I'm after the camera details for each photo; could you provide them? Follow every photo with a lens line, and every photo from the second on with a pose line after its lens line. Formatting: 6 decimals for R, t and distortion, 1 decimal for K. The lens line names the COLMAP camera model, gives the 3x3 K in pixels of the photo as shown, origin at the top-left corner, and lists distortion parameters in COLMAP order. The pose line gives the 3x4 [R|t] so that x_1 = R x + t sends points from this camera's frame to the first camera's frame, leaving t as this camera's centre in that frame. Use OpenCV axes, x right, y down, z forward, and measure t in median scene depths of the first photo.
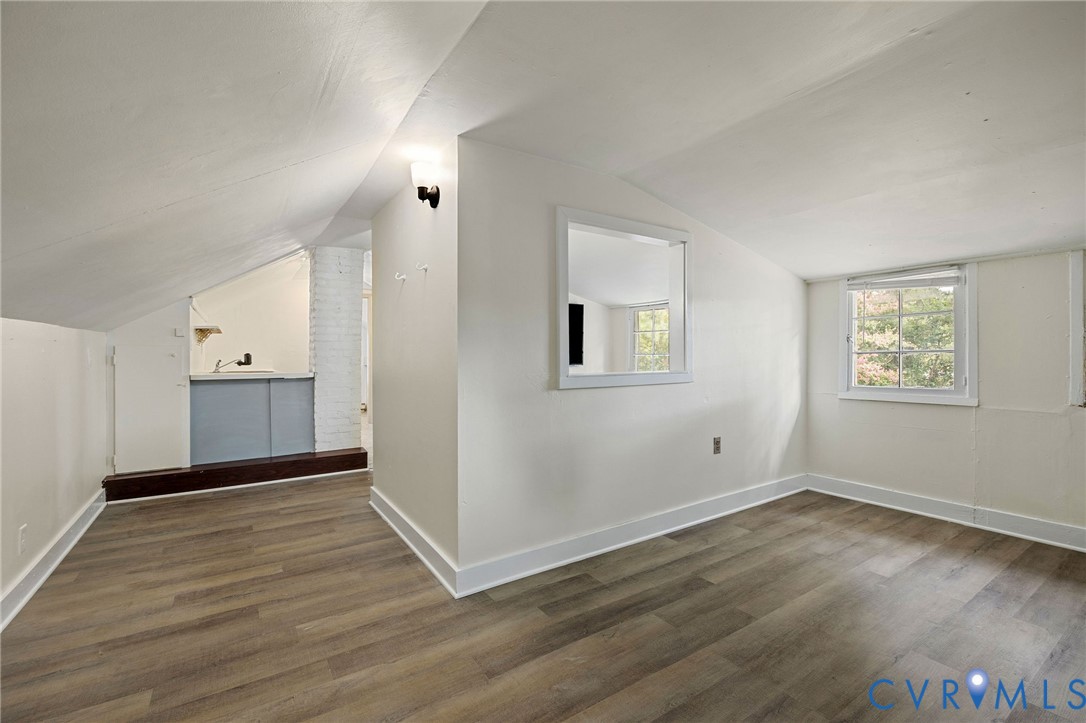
lens RADIAL K [[481.1, 0, 548.5], [0, 481.1, 350.0], [0, 0, 1]] dist [-0.011066, -0.000019]
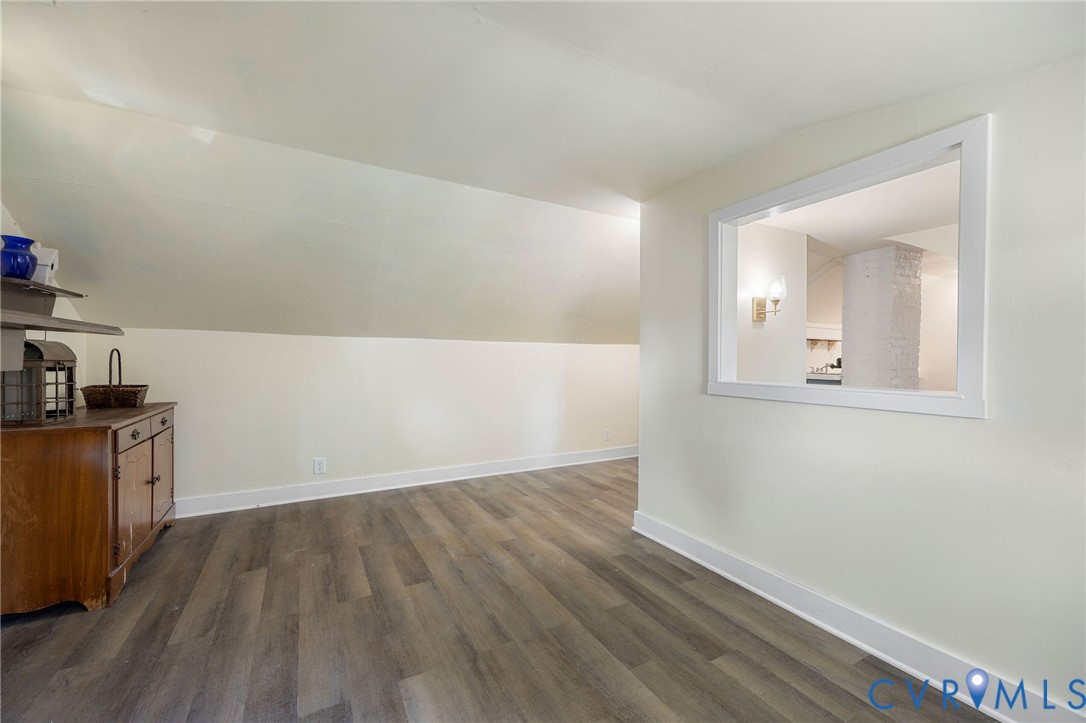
lens RADIAL K [[447.1, 0, 530.3], [0, 447.1, 362.4], [0, 0, 1]] dist [0.013080, -0.000379]
pose [[-0.119683, 0.013313, -0.992723, 1.006165], [0.003996, 0.999908, 0.012928, 0.000889], [0.992804, -0.002420, -0.119725, 0.740519]]
